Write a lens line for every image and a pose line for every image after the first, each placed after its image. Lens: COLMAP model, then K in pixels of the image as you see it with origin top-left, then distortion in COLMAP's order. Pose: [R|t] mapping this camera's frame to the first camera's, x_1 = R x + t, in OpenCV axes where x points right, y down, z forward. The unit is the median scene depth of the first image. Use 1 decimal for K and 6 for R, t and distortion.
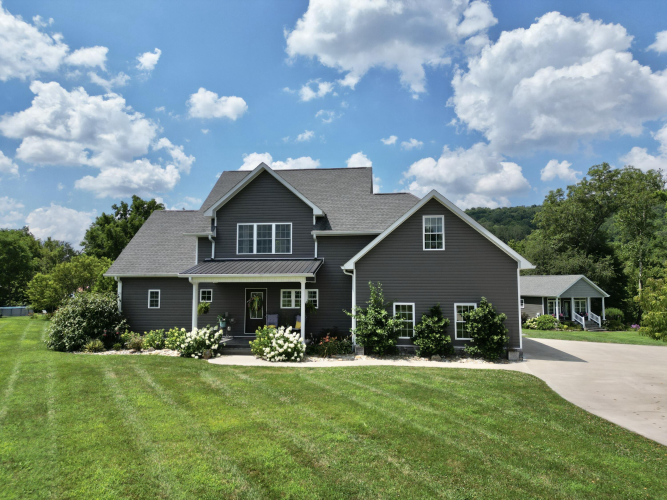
lens RADIAL K [[467.2, 0, 332.7], [0, 467.2, 274.5], [0, 0, 1]] dist [0.038297, -0.001482]
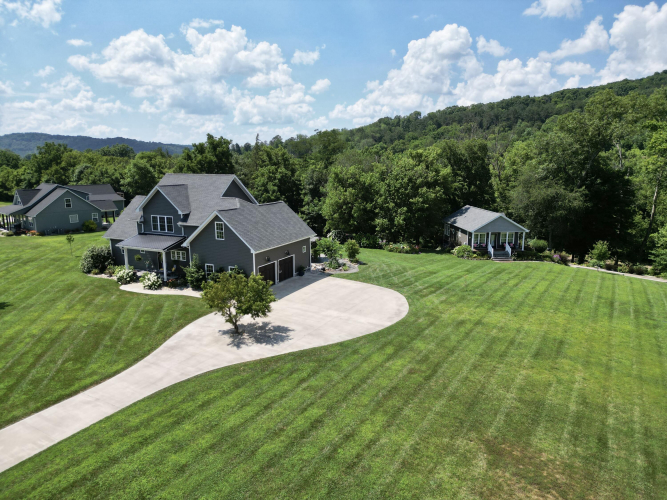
lens RADIAL K [[454.4, 0, 333.5], [0, 454.4, 250.0], [0, 0, 1]] dist [0.037716, -0.000091]
pose [[0.946928, 0.059619, -0.315870, 1.258946], [0.008929, 0.977392, 0.211248, -0.403833], [0.321323, -0.202857, 0.924987, -0.629868]]
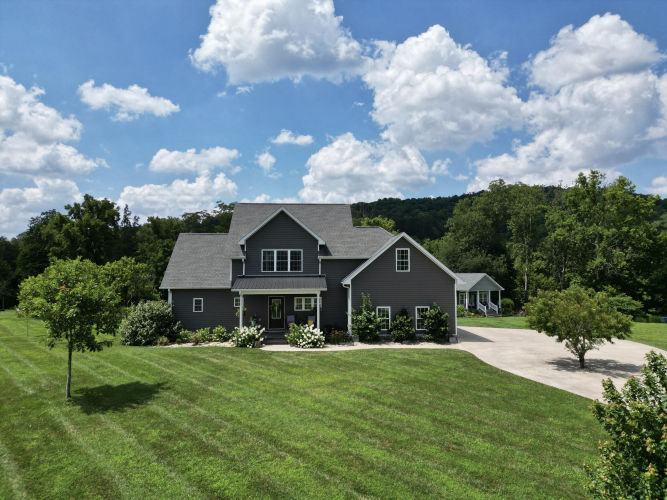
lens RADIAL K [[467.2, 0, 332.7], [0, 467.2, 274.5], [0, 0, 1]] dist [0.038297, -0.001482]
pose [[0.982996, -0.003564, 0.183595, -0.276476], [-0.001865, 0.999566, 0.029390, -0.084078], [-0.183620, -0.029232, 0.982563, -0.429290]]
